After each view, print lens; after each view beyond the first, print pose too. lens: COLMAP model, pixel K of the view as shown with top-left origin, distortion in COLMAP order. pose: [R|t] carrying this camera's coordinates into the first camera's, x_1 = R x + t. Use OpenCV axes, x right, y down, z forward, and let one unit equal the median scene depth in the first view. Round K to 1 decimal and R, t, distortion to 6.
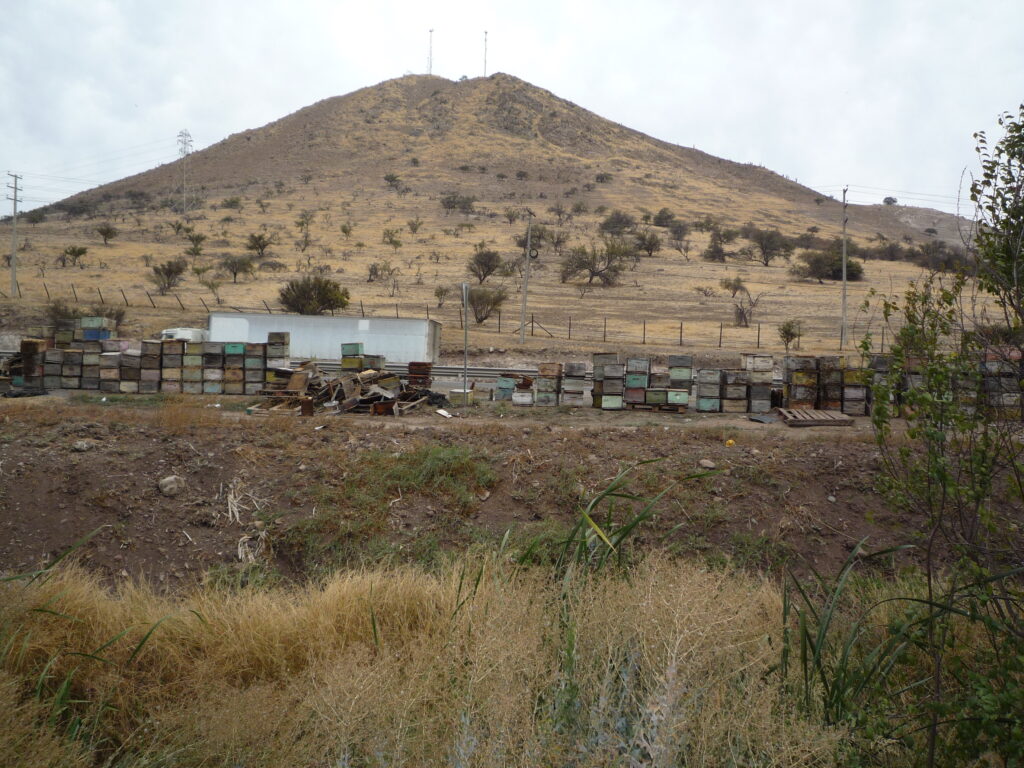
lens RADIAL K [[817.0, 0, 516.9], [0, 817.0, 384.2], [0, 0, 1]] dist [-0.014344, -0.027955]
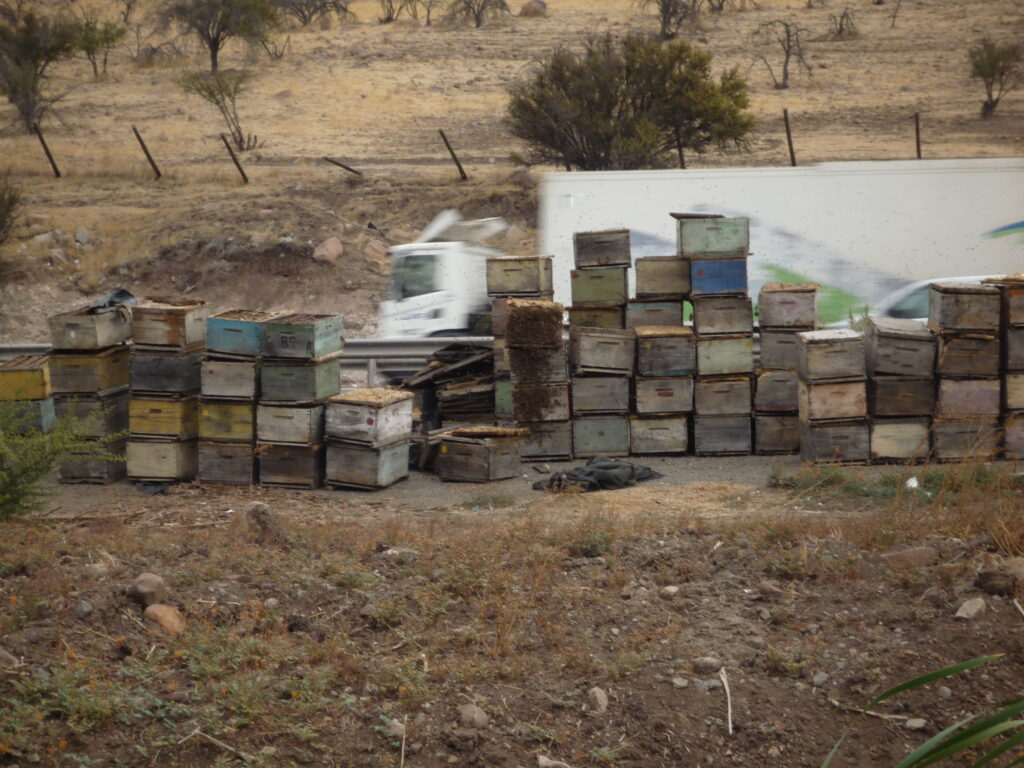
lens RADIAL K [[2940.7, 0, 514.5], [0, 2940.7, 381.8], [0, 0, 1]] dist [0.126521, 0.000000]
pose [[0.984548, -0.047253, -0.168621, -0.477407], [0.046673, 0.998883, -0.007401, -0.019004], [0.168782, -0.000584, 0.985653, -0.114649]]
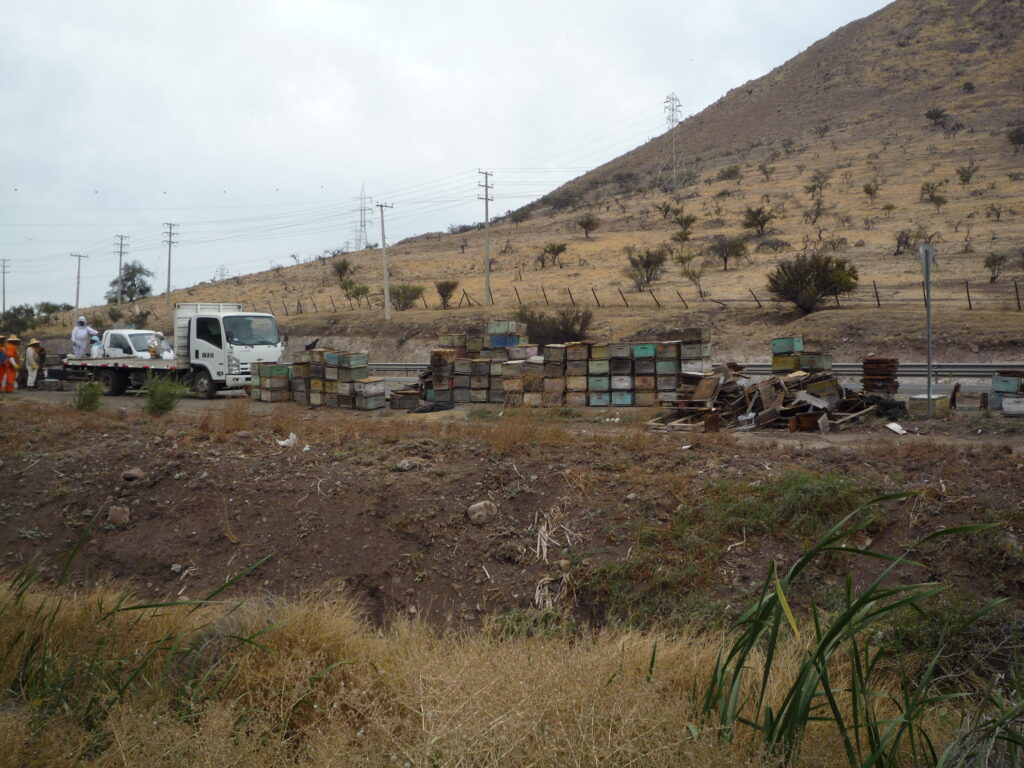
lens RADIAL K [[1038.3, 0, 510.5], [0, 1038.3, 384.9], [0, 0, 1]] dist [-0.059341, 0.000000]
pose [[0.849380, -0.024135, -0.527230, 0.098487], [0.019775, 0.999708, -0.013906, 0.003162], [0.527411, 0.001385, 0.849609, 0.047772]]
